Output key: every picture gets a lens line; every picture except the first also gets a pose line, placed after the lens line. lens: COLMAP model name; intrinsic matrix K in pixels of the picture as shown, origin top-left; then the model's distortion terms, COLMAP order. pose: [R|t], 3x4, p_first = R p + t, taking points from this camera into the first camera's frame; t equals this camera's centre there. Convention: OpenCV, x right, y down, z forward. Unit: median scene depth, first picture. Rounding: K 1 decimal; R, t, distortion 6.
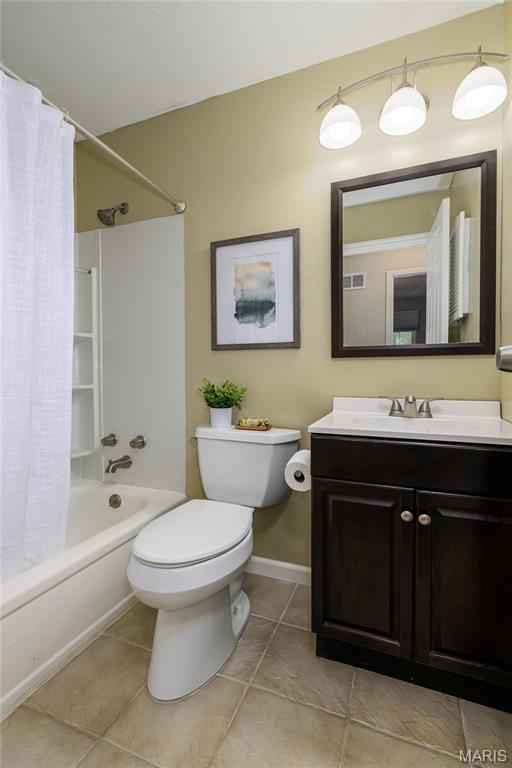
lens RADIAL K [[342.8, 0, 269.3], [0, 342.8, 375.9], [0, 0, 1]] dist [0.001687, -0.000150]
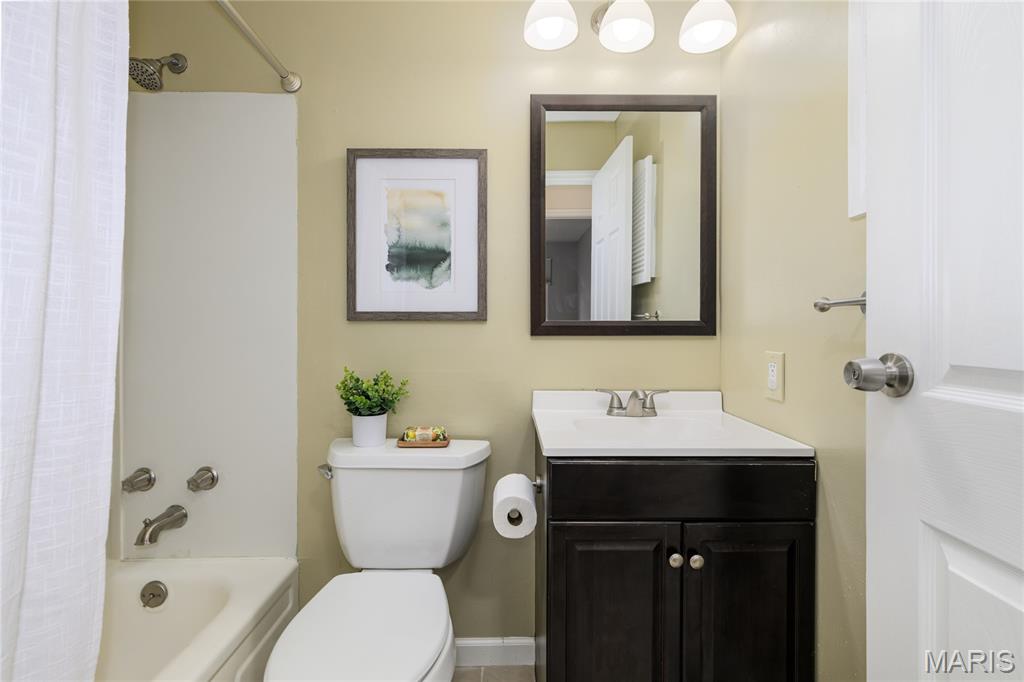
lens RADIAL K [[457.0, 0, 509.4], [0, 457.0, 325.0], [0, 0, 1]] dist [0.001687, -0.000150]
pose [[0.932371, 0.016824, 0.361112, -0.200830], [-0.011131, 0.999779, -0.017840, -0.056571], [-0.361333, 0.012614, 0.932352, 0.118764]]
